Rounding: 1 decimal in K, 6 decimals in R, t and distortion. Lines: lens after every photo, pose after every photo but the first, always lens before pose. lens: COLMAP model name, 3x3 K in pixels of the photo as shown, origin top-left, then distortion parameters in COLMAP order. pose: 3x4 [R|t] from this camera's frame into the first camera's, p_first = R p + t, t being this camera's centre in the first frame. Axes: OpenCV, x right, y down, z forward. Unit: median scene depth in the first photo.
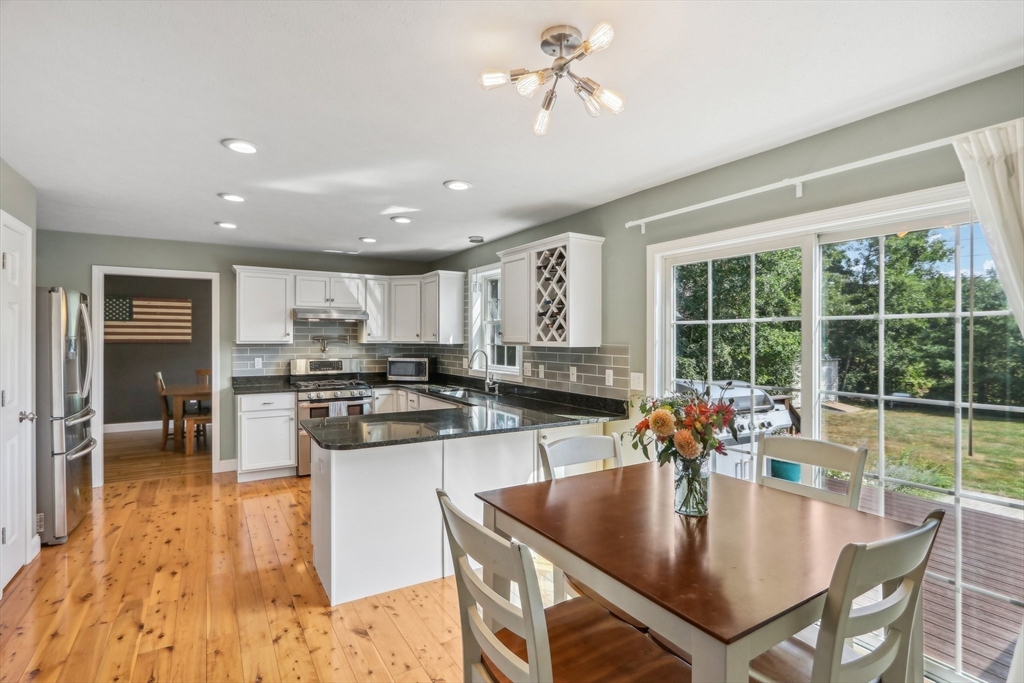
lens RADIAL K [[502.9, 0, 509.9], [0, 502.9, 347.9], [0, 0, 1]] dist [-0.018707, 0.000556]
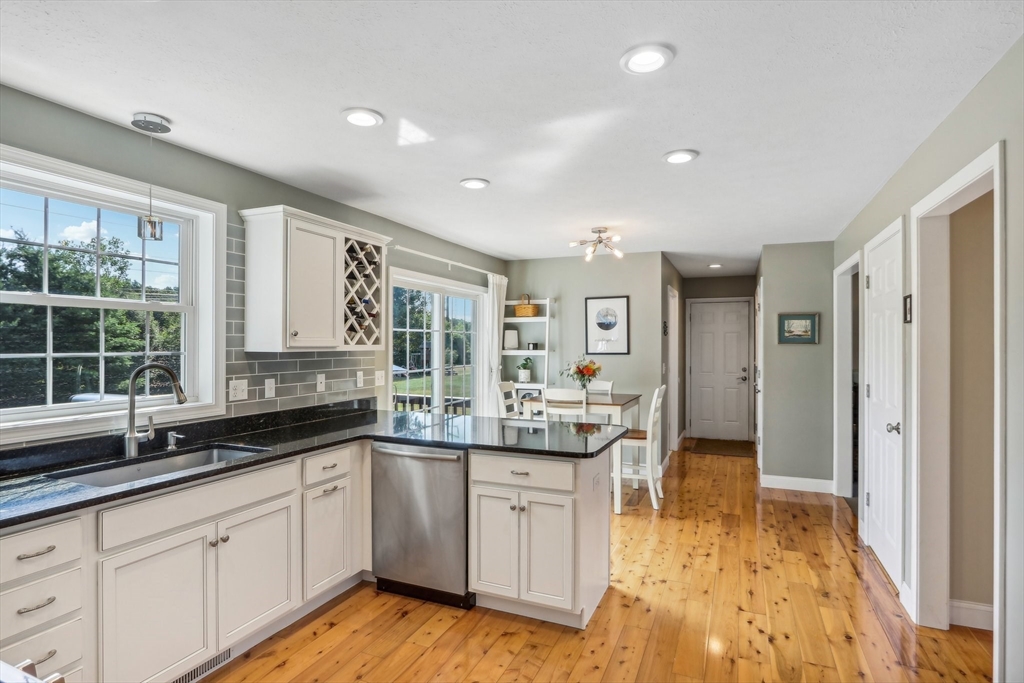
lens RADIAL K [[523.0, 0, 535.5], [0, 523.0, 334.8], [0, 0, 1]] dist [-0.025436, 0.000175]
pose [[-0.606696, 0.005672, 0.794913, -0.617739], [0.009132, 0.999958, -0.000165, -0.020074], [-0.794881, 0.007159, -0.606723, 0.959434]]
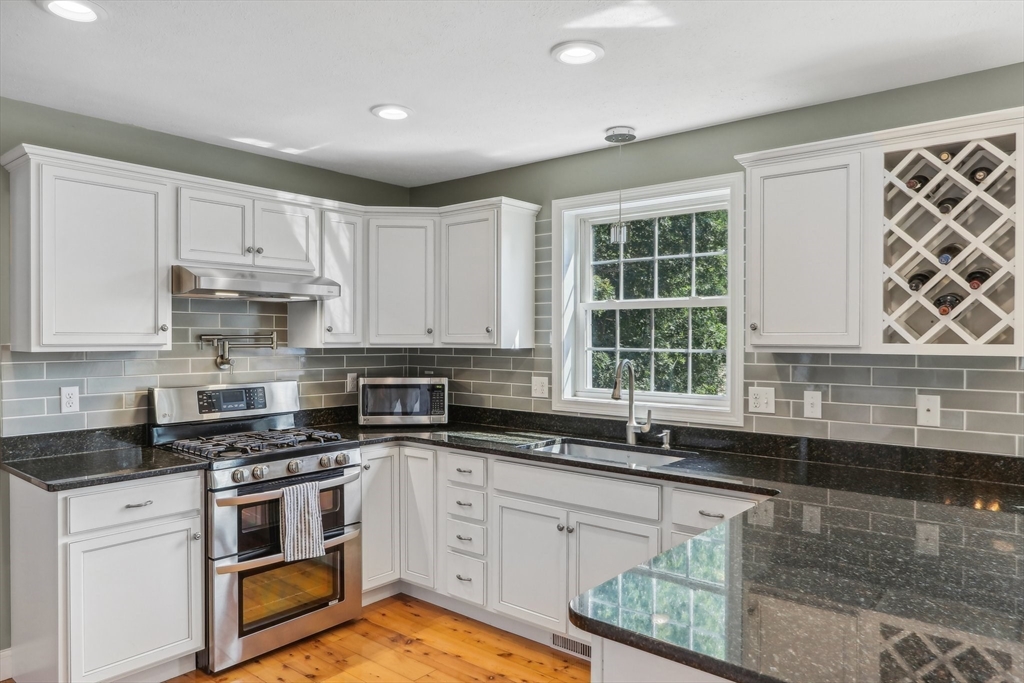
lens RADIAL K [[684.5, 0, 510.7], [0, 684.5, 352.0], [0, 0, 1]] dist [-0.014643, 0.007713]
pose [[0.945504, -0.008549, 0.325498, -0.364959], [0.007112, 0.999959, 0.005602, -0.008816], [-0.325533, -0.002982, 0.945526, 0.388299]]
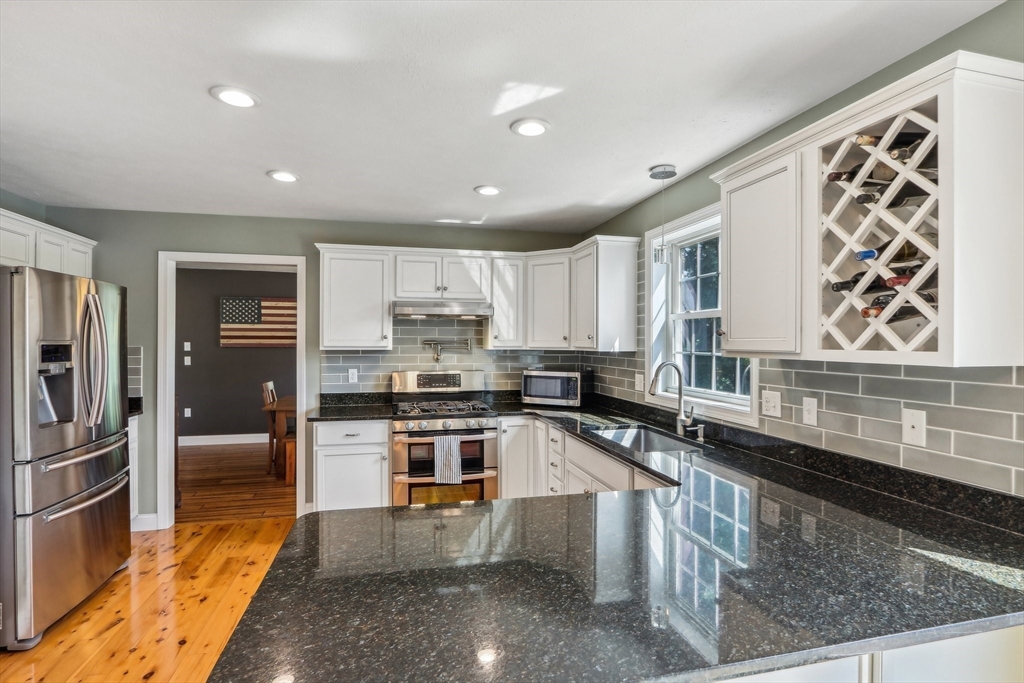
lens RADIAL K [[502.9, 0, 508.6], [0, 502.9, 348.2], [0, 0, 1]] dist [-0.018707, 0.000556]
pose [[0.951668, 0.003403, -0.307110, -0.055275], [-0.005571, 0.999965, -0.006183, -0.007776], [0.307078, 0.007595, 0.951654, 0.379730]]
